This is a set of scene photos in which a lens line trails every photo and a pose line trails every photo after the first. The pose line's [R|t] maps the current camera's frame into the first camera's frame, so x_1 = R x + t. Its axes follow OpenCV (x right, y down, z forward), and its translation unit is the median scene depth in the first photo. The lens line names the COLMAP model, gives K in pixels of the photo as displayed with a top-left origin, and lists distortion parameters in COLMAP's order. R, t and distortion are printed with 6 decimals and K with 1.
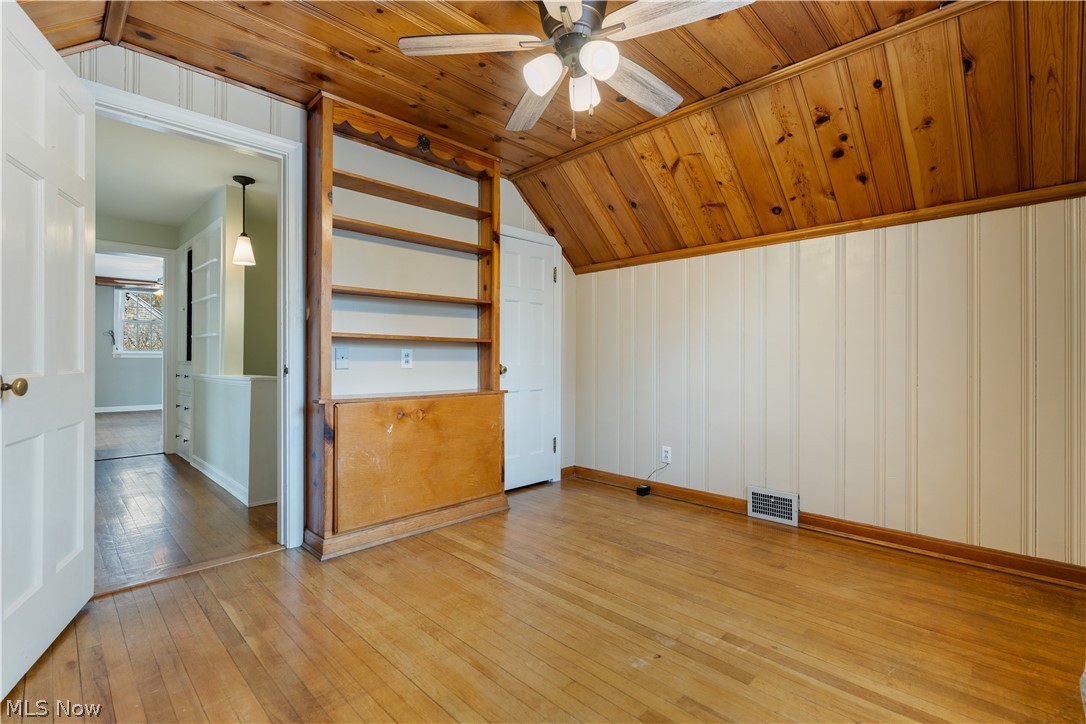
lens RADIAL K [[486.6, 0, 543.0], [0, 486.6, 362.0], [0, 0, 1]] dist [-0.001375, 0.000516]
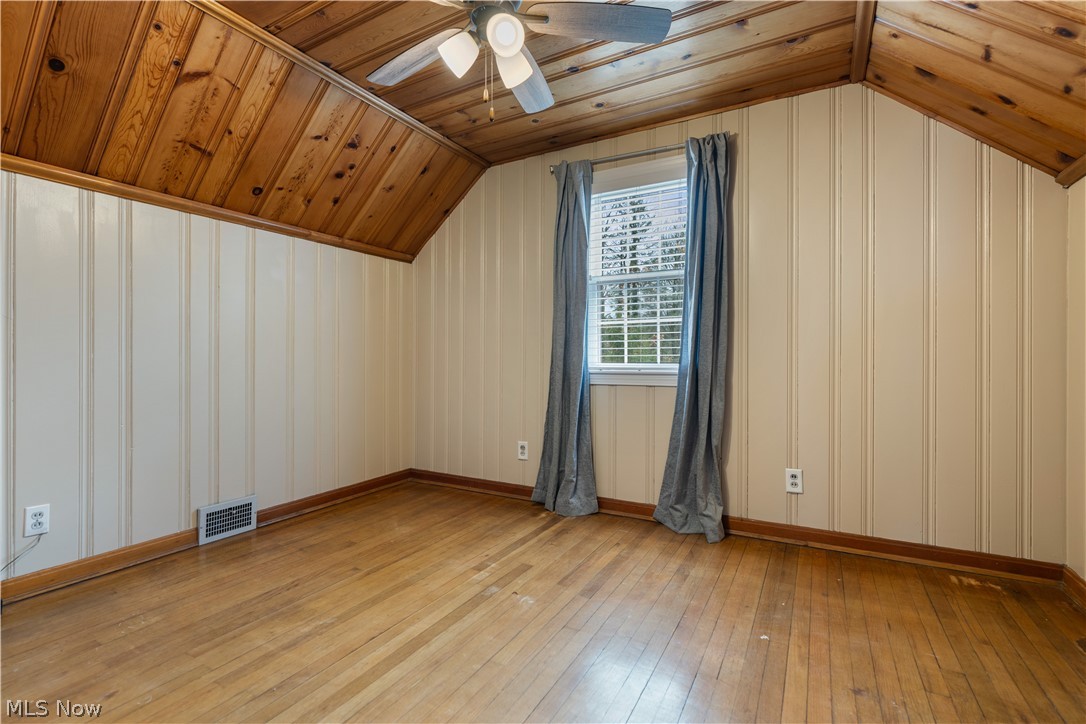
lens RADIAL K [[486.6, 0, 543.0], [0, 486.6, 362.0], [0, 0, 1]] dist [-0.001375, 0.000516]
pose [[-0.253557, -0.008161, 0.967286, -0.607002], [0.009619, 0.999894, 0.010958, 0.008847], [-0.967273, 0.012083, -0.253452, 0.784644]]
